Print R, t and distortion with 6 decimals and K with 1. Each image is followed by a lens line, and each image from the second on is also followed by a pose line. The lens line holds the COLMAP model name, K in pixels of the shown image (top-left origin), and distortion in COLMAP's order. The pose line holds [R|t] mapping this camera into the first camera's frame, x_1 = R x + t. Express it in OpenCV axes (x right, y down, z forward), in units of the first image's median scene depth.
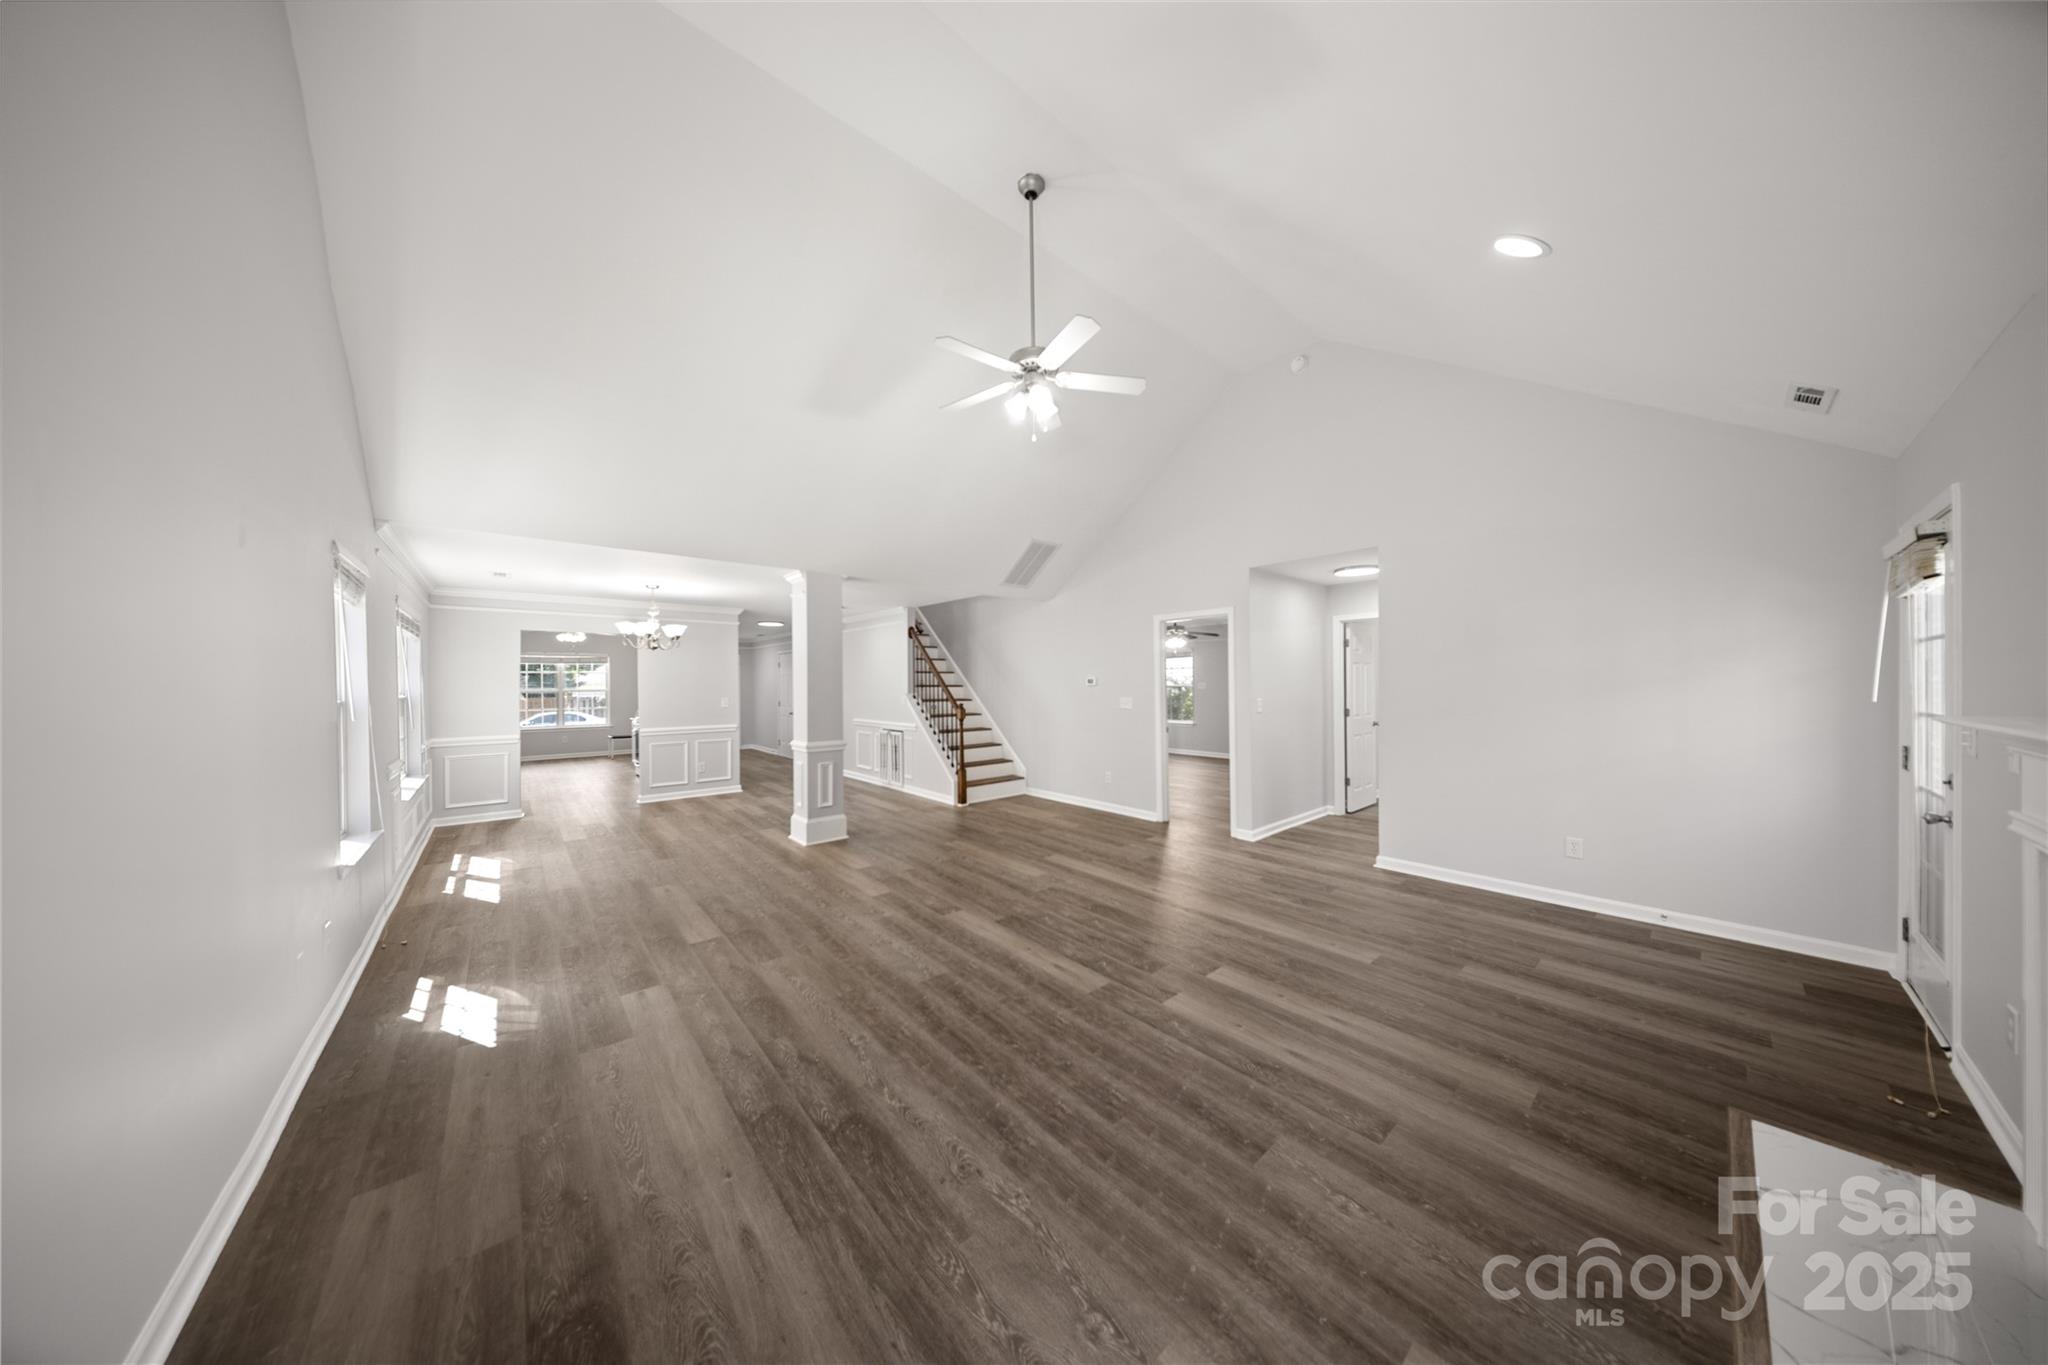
lens RADIAL K [[594.4, 0, 1024.0], [0, 594.4, 682.5], [0, 0, 1]] dist [0.001256, -0.001426]
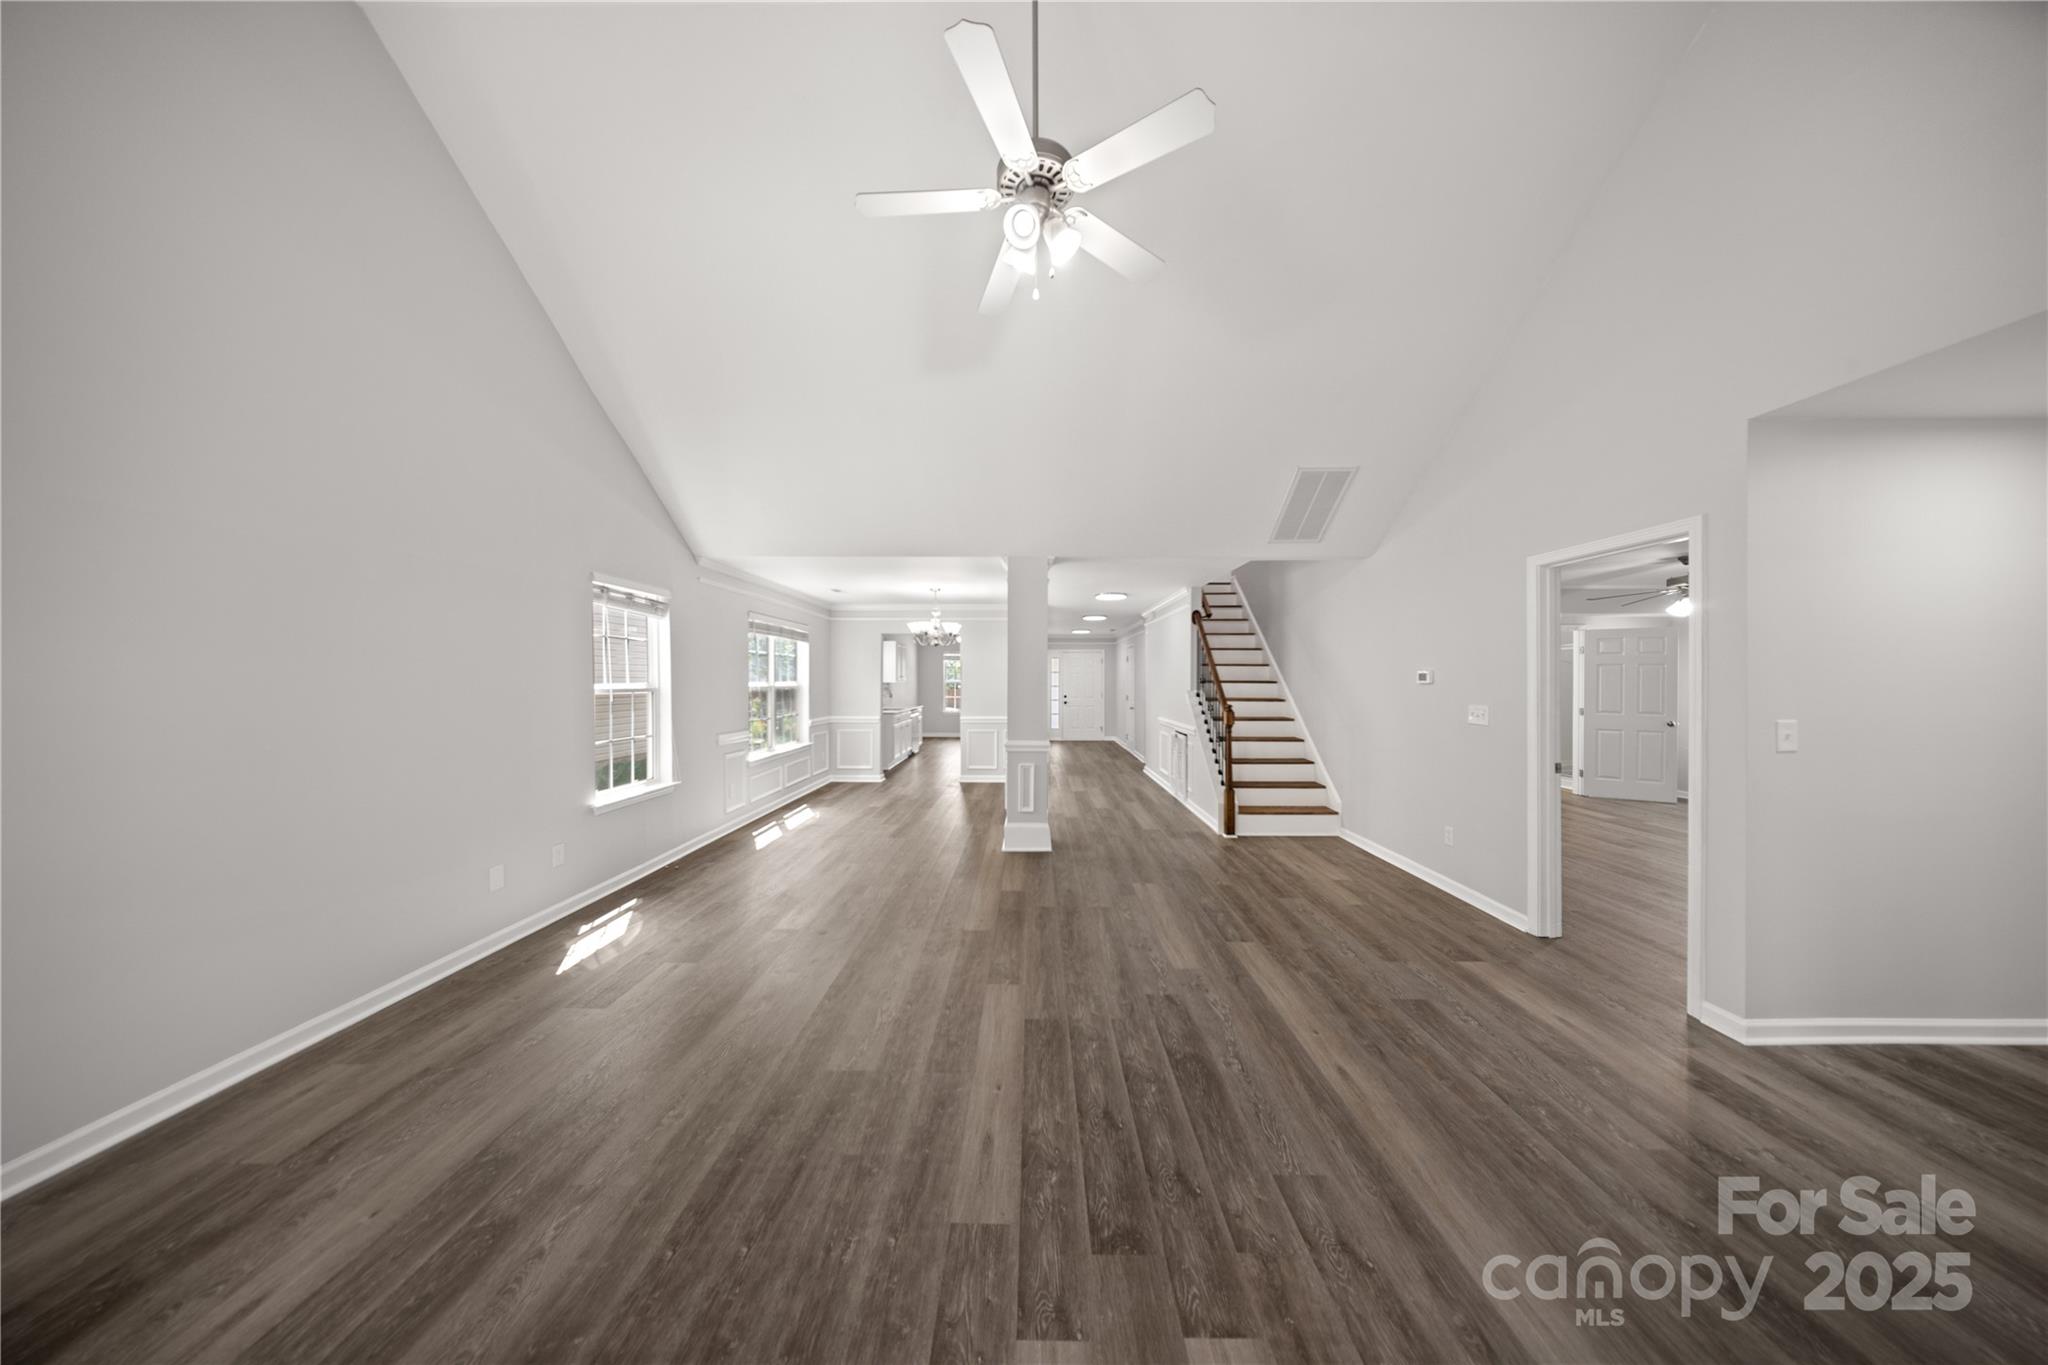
lens RADIAL K [[594.4, 0, 1024.0], [0, 594.4, 682.5], [0, 0, 1]] dist [0.001256, -0.001426]
pose [[0.745364, 0.011925, -0.666551, 0.430172], [-0.005020, 0.999912, 0.012275, -0.003537], [0.666639, -0.005803, 0.745358, 0.502015]]
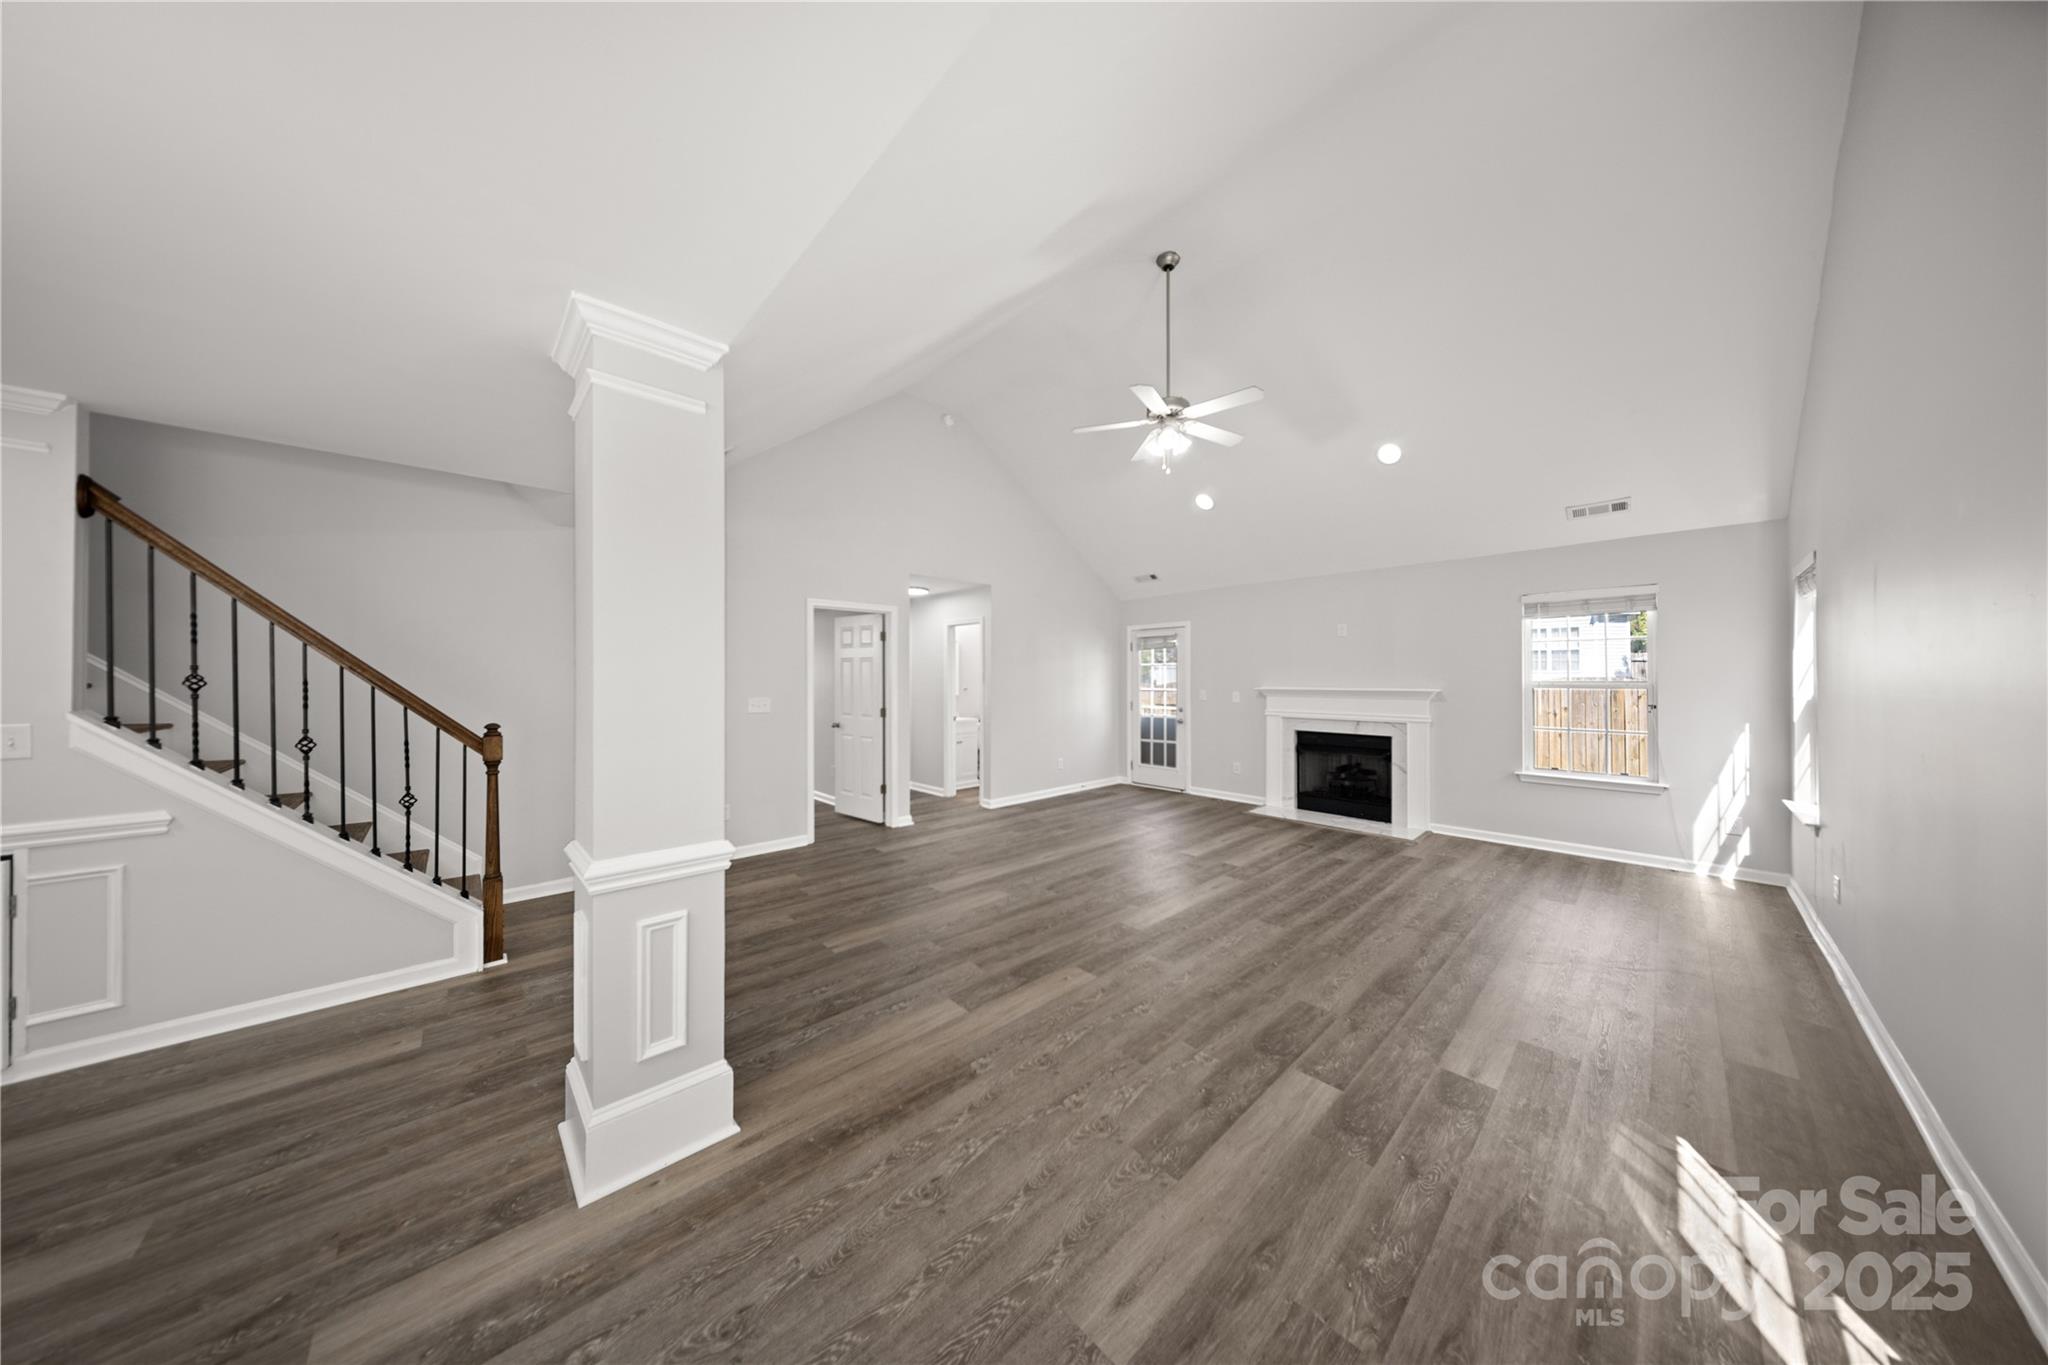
lens RADIAL K [[603.8, 0, 1024.0], [0, 603.8, 682.5], [0, 0, 1]] dist [0.000795, -0.000069]
pose [[-0.034168, -0.003353, 0.999410, -1.136978], [0.002537, 0.999991, 0.003442, 0.007359], [-0.999413, 0.002653, -0.034159, 1.299688]]
